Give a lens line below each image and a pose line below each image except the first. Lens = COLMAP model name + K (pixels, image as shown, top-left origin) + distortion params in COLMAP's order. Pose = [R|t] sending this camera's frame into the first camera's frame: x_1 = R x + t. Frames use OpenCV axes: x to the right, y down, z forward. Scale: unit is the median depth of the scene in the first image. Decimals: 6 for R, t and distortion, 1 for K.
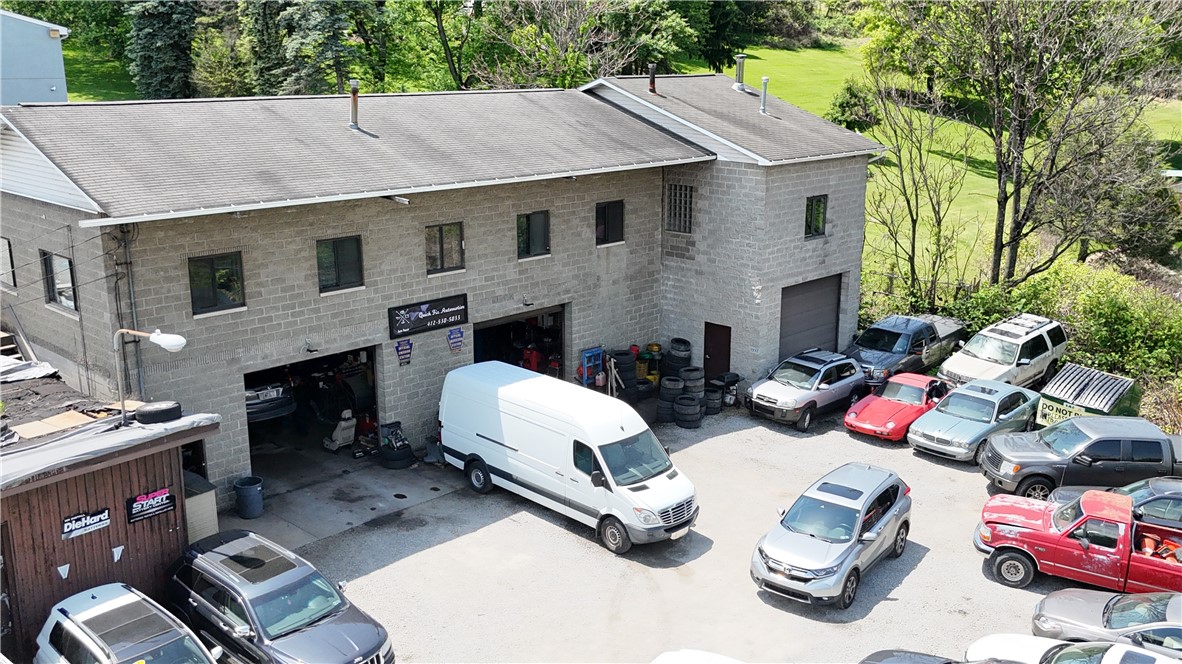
lens RADIAL K [[1098.8, 0, 587.3], [0, 1098.8, 331.6], [0, 0, 1]] dist [0.068828, 0.000000]
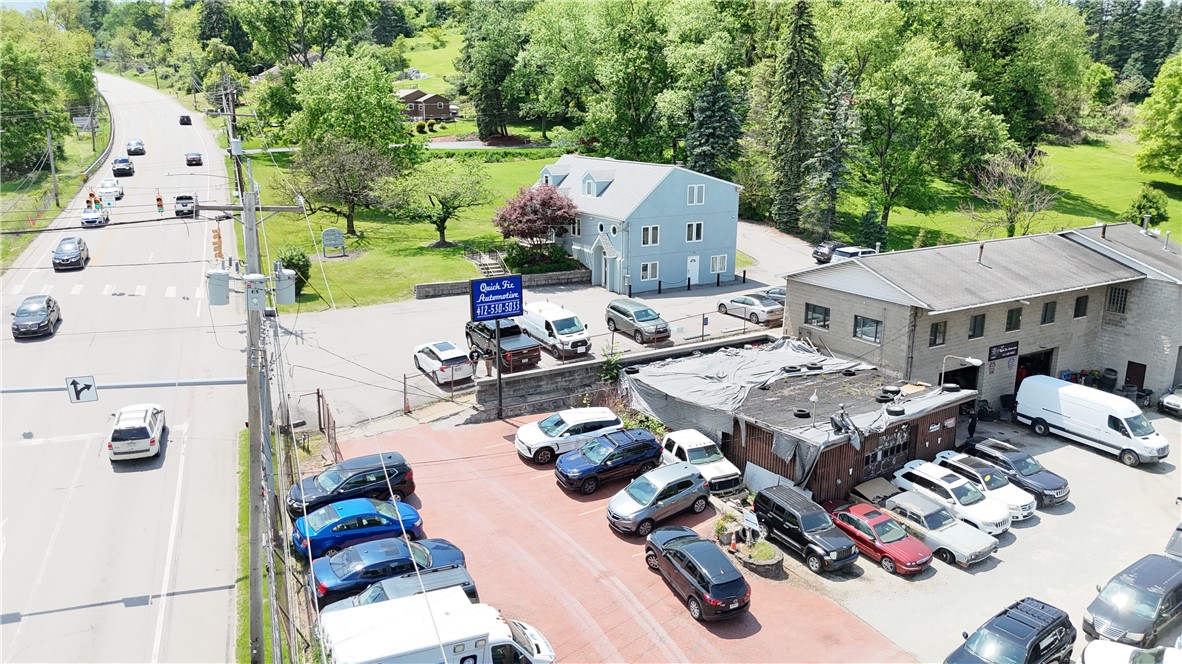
lens RADIAL K [[873.6, 0, 572.5], [0, 873.6, 333.6], [0, 0, 1]] dist [0.069863, -0.067601]
pose [[0.967431, 0.065233, -0.244584, -0.509323], [-0.064278, 0.997861, 0.011897, -0.014168], [0.244837, 0.004212, 0.969555, -0.816988]]
